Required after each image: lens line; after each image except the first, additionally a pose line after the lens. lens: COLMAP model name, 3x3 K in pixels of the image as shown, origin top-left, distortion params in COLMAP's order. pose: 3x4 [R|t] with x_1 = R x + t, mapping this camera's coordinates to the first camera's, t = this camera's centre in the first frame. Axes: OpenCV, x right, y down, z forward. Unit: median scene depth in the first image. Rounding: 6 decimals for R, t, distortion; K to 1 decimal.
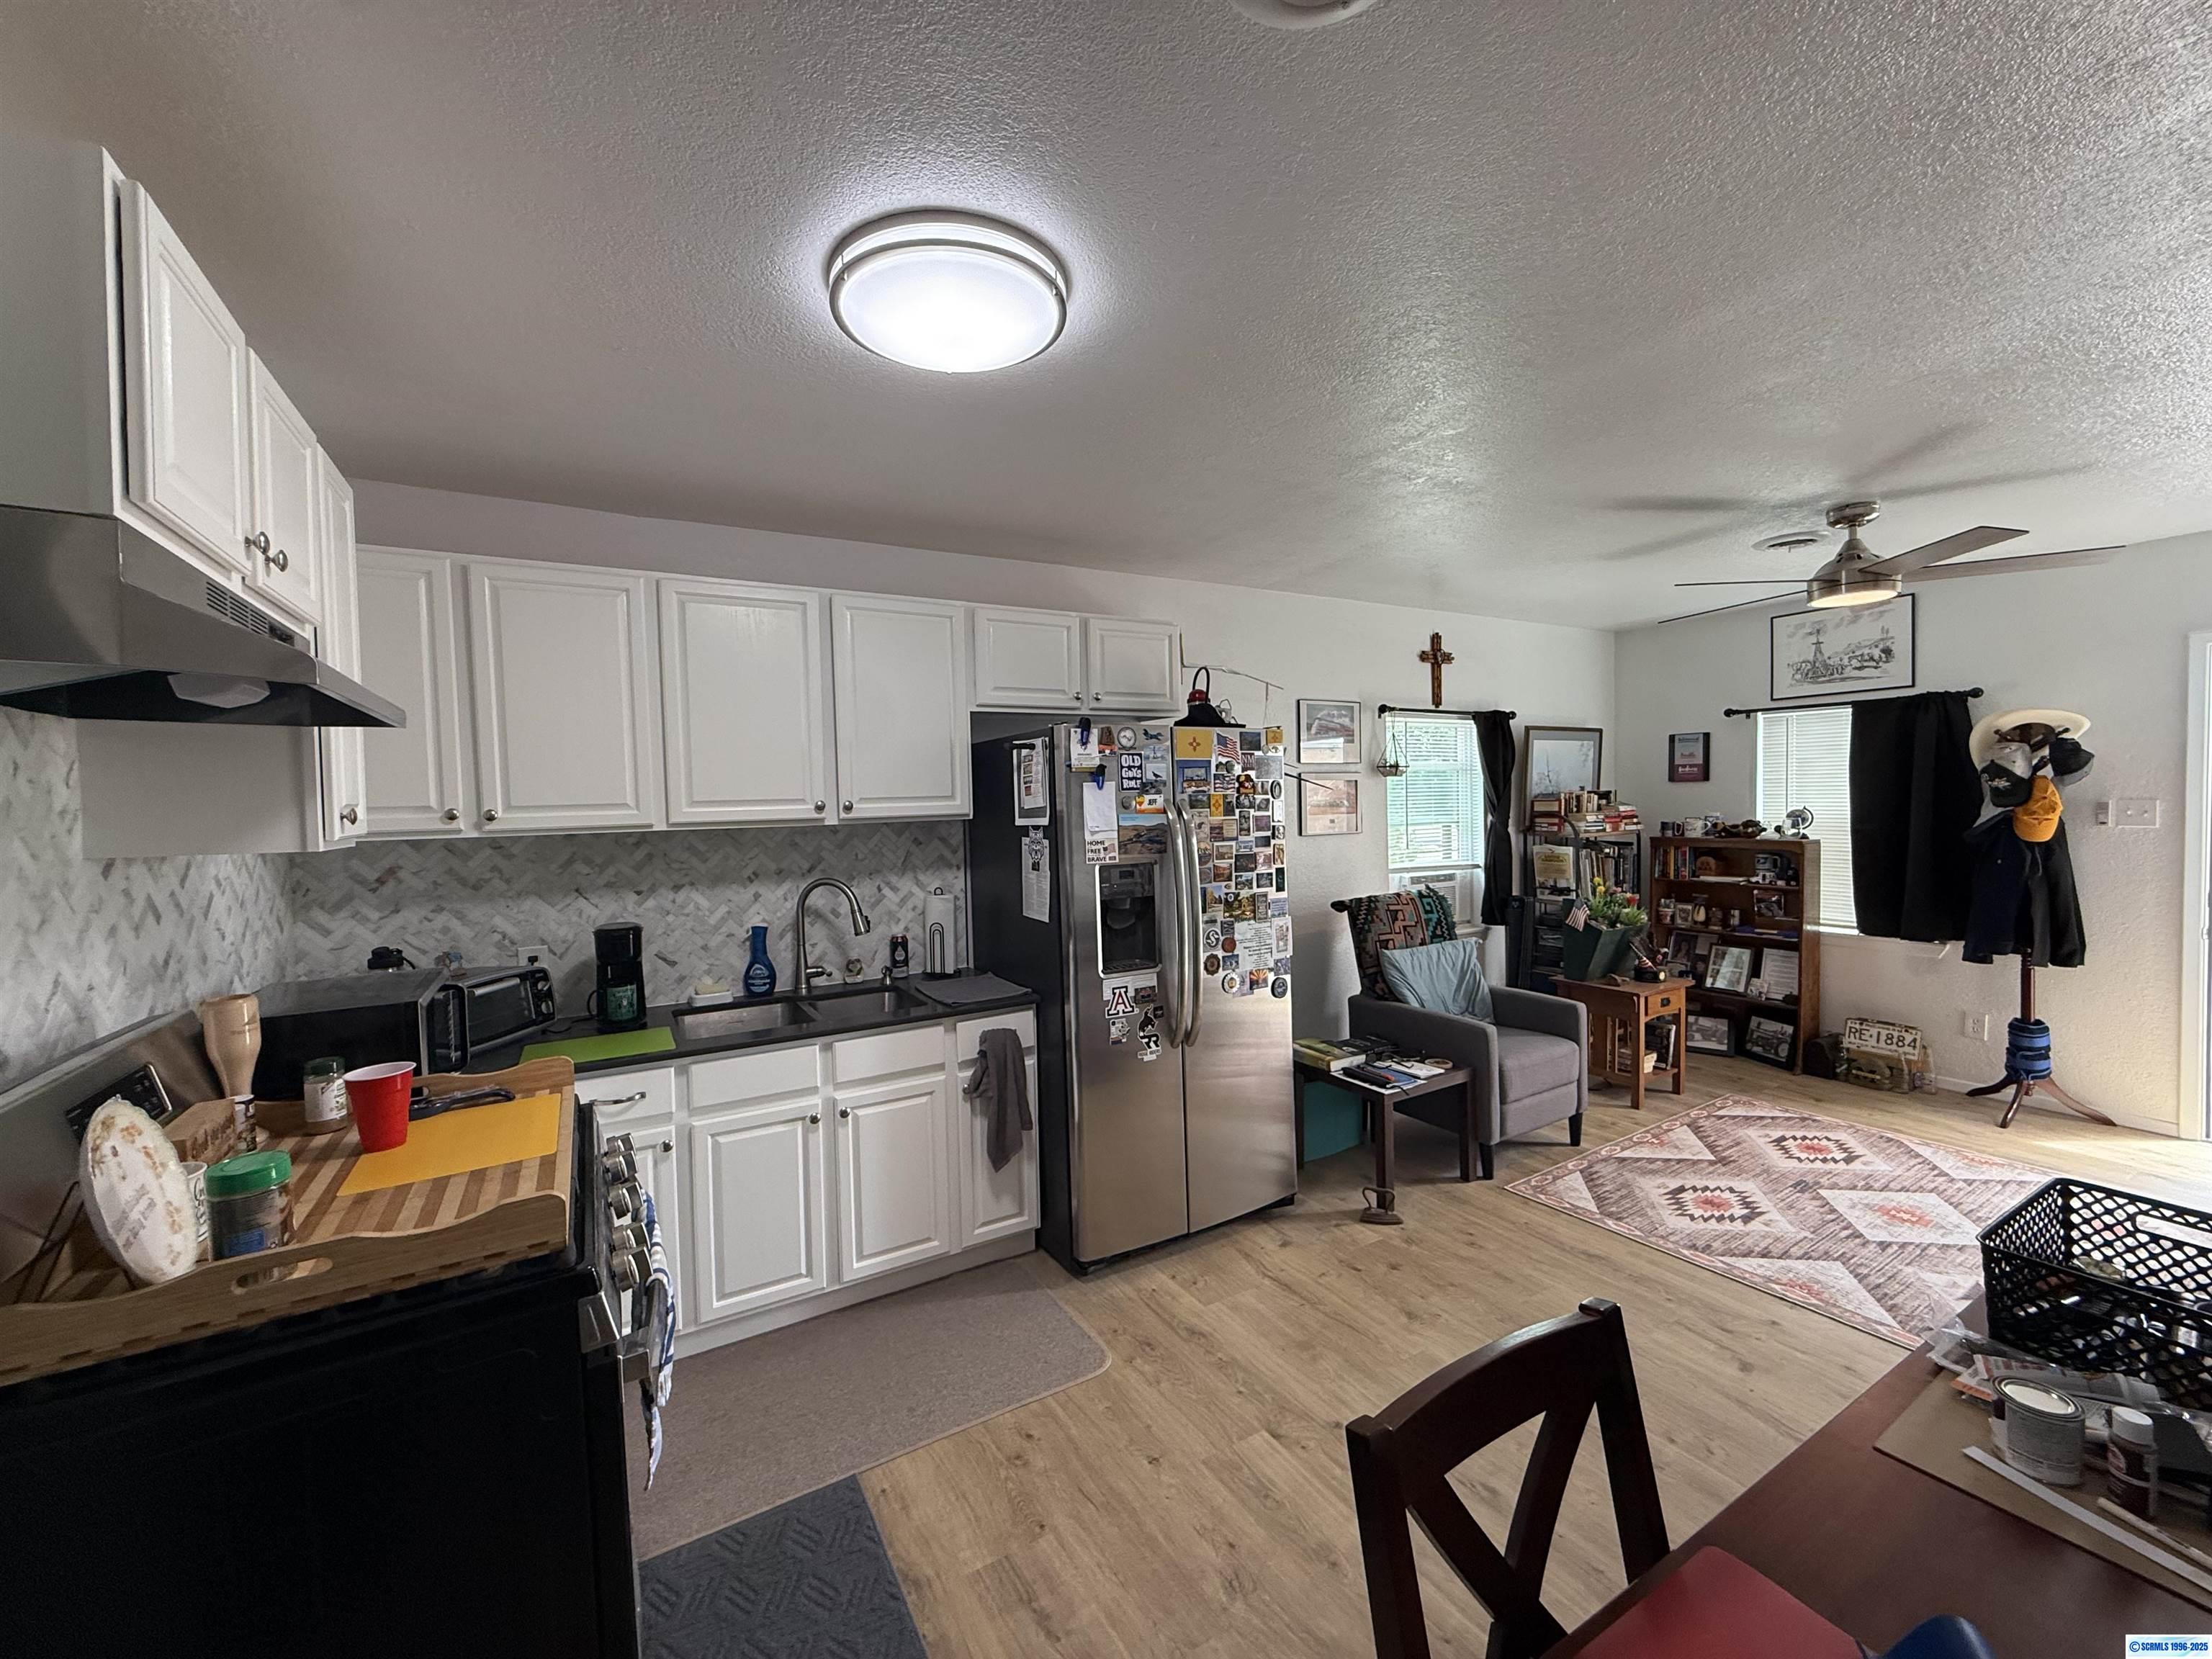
lens RADIAL K [[882.2, 0, 1106.7], [0, 882.2, 828.5], [0, 0, 1]] dist [0.001311, 0.000281]
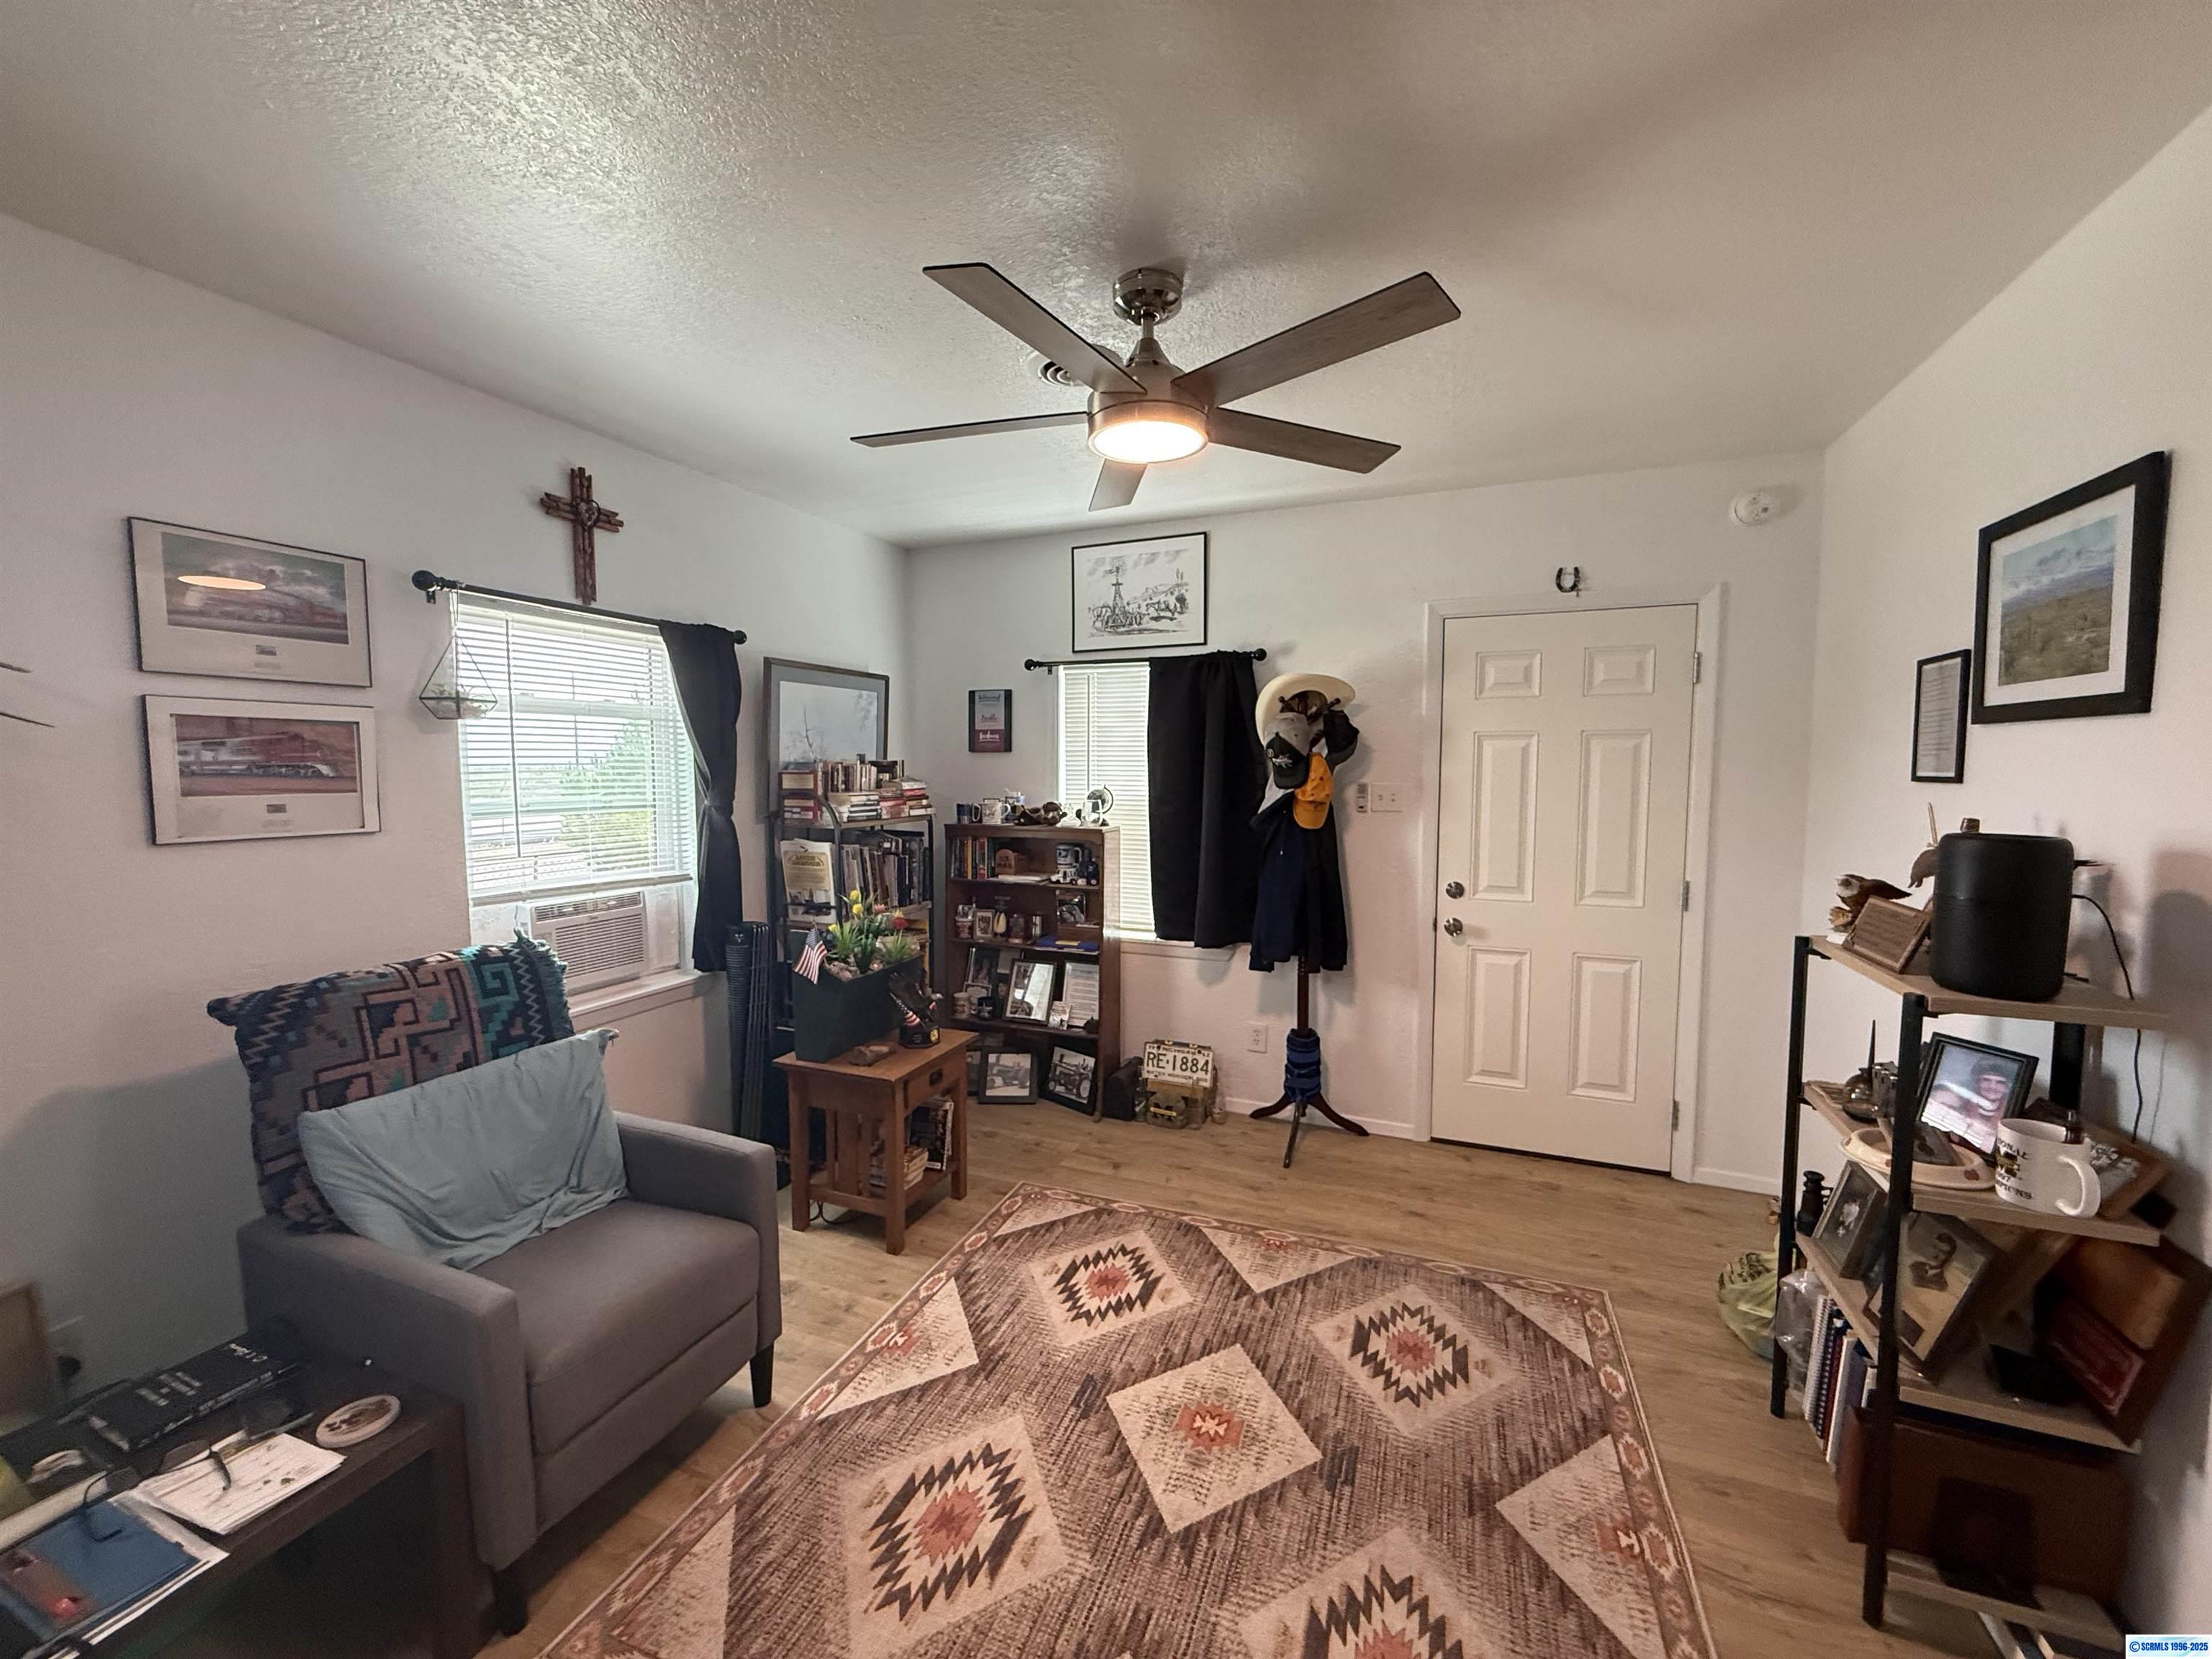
lens RADIAL K [[882.2, 0, 1106.9], [0, 882.2, 824.5], [0, 0, 1]] dist [0.001311, 0.000281]
pose [[0.796002, -0.017336, 0.605046, 0.310023], [0.002642, 0.999680, 0.025167, -0.009942], [-0.605289, -0.018434, 0.795792, 0.364583]]
